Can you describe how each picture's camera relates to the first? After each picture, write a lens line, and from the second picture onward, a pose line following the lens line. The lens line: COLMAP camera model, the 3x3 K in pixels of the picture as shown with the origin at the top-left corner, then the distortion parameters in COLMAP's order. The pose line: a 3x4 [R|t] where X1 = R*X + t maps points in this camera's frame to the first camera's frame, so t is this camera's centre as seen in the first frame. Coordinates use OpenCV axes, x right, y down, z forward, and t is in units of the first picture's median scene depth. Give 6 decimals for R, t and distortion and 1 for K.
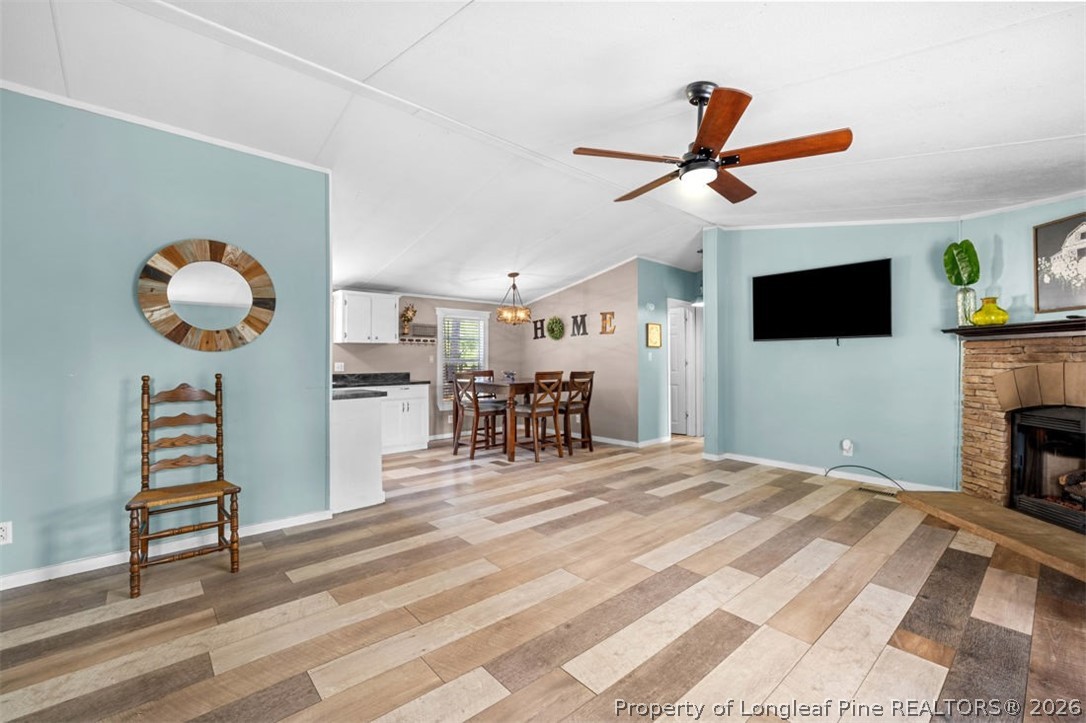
lens RADIAL K [[454.5, 0, 543.0], [0, 454.5, 361.5], [0, 0, 1]] dist [0.000843, 0.000543]
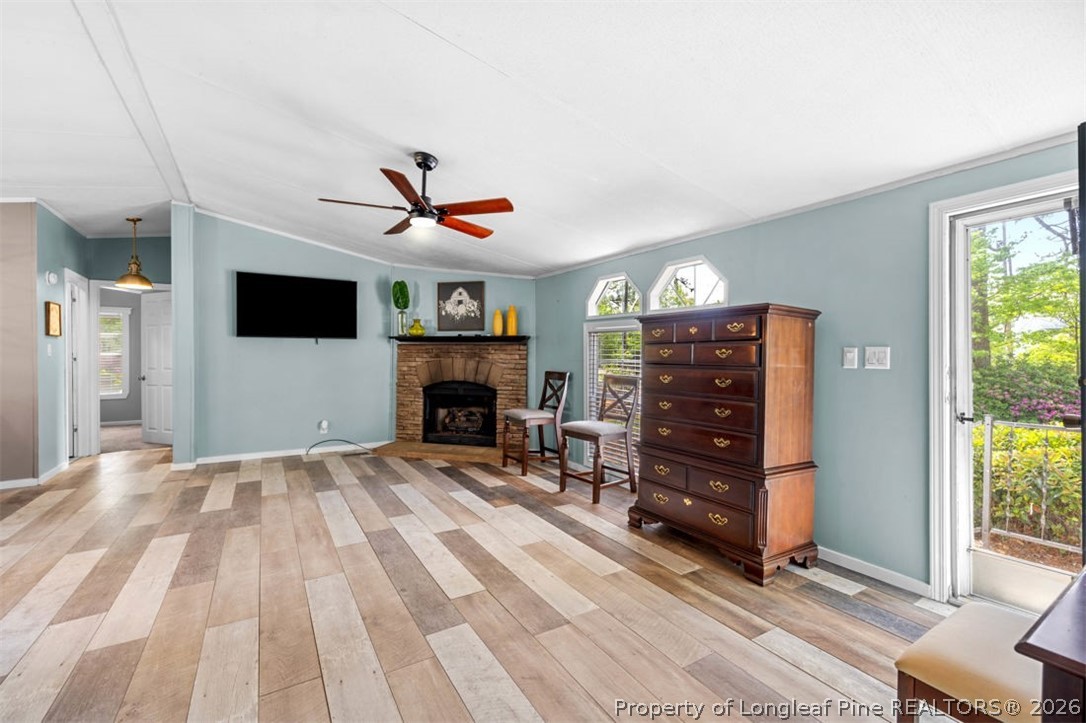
lens RADIAL K [[454.5, 0, 543.0], [0, 454.5, 361.5], [0, 0, 1]] dist [0.000843, 0.000543]
pose [[0.169590, -0.010983, 0.985454, -0.619645], [-0.003143, 0.999927, 0.011685, -0.006876], [-0.985510, -0.005078, 0.169543, 0.281511]]
